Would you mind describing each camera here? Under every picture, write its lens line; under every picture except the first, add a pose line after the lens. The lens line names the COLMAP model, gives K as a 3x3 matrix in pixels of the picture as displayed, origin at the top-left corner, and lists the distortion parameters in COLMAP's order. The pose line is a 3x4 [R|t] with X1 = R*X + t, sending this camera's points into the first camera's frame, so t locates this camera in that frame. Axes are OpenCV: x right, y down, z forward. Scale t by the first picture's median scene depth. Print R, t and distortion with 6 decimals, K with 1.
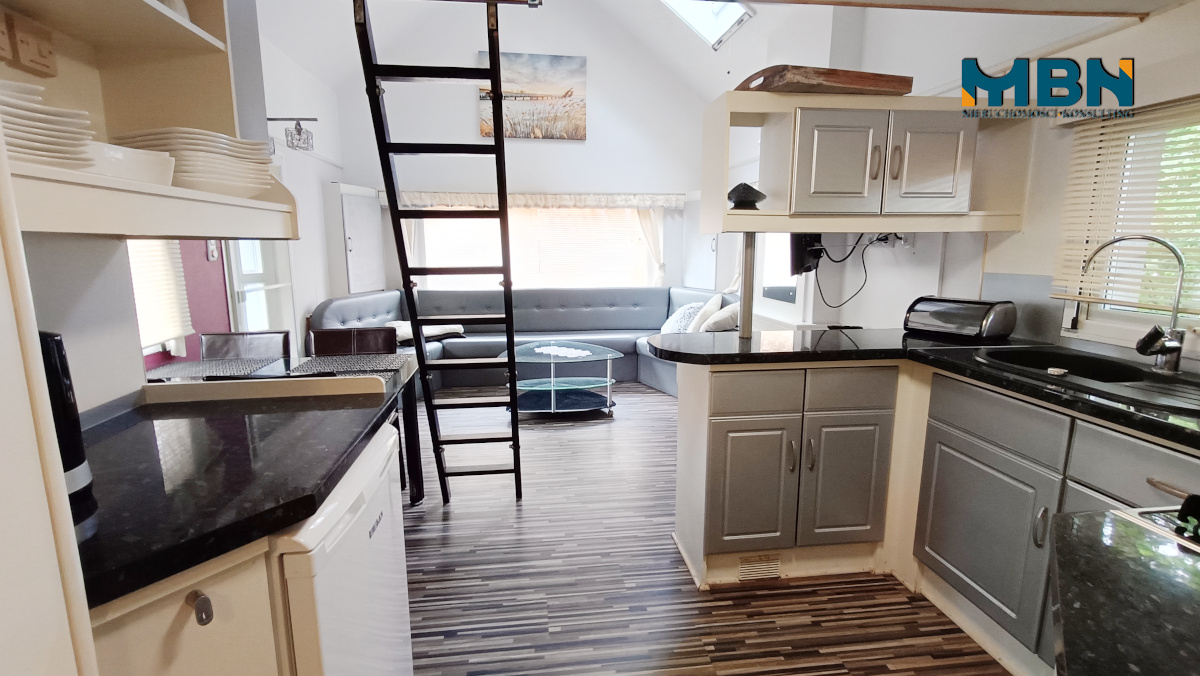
lens RADIAL K [[554.4, 0, 598.8], [0, 554.4, 334.2], [0, 0, 1]] dist [0.011042, -0.005502]
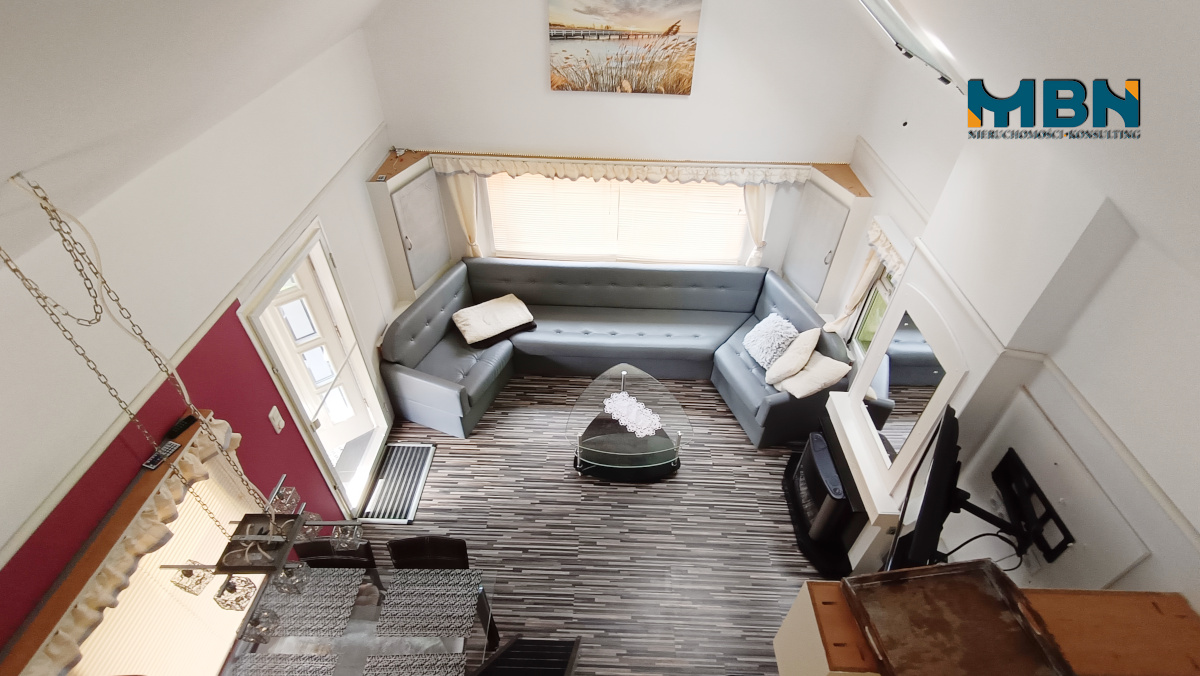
lens RADIAL K [[554.4, 0, 598.7], [0, 554.4, 340.6], [0, 0, 1]] dist [0.011042, -0.005502]
pose [[0.988585, 0.112871, -0.099799, -0.032884], [-0.043553, 0.848202, 0.527880, -0.463938], [0.144231, -0.517508, 0.843435, 0.186523]]
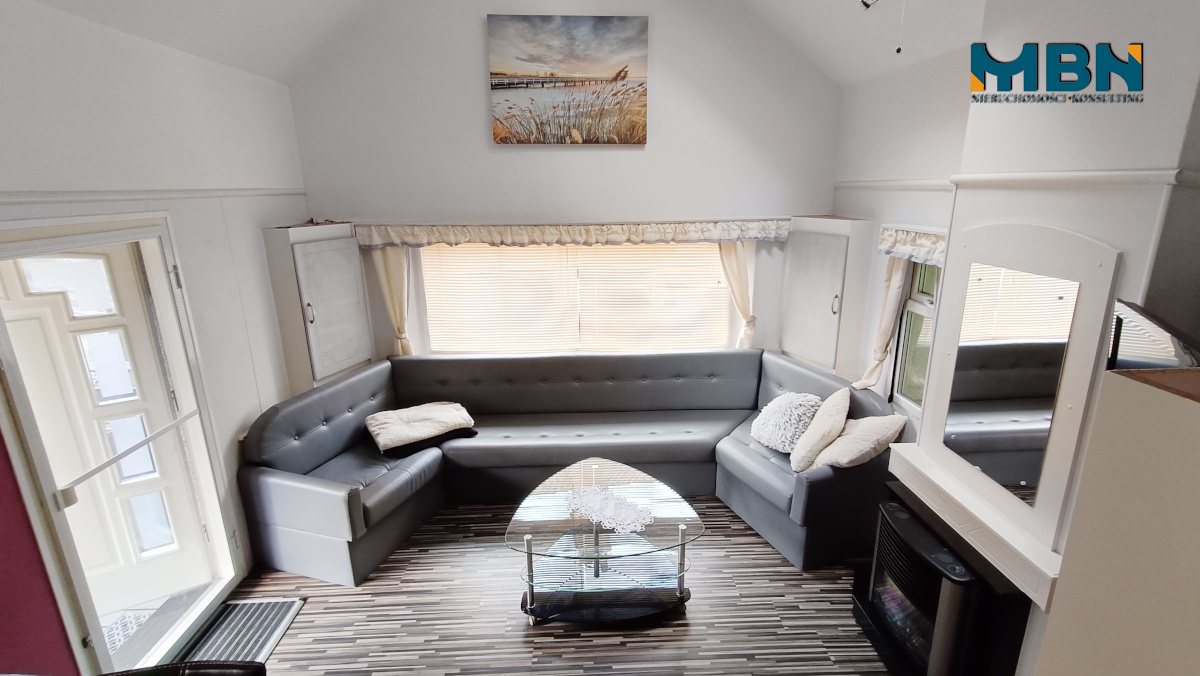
lens RADIAL K [[554.4, 0, 600.8], [0, 554.4, 339.0], [0, 0, 1]] dist [0.011042, -0.005502]
pose [[0.996051, 0.012105, -0.087955, -0.015794], [-0.002956, 0.994634, 0.103409, -0.183459], [0.088734, -0.102741, 0.990742, 0.296525]]
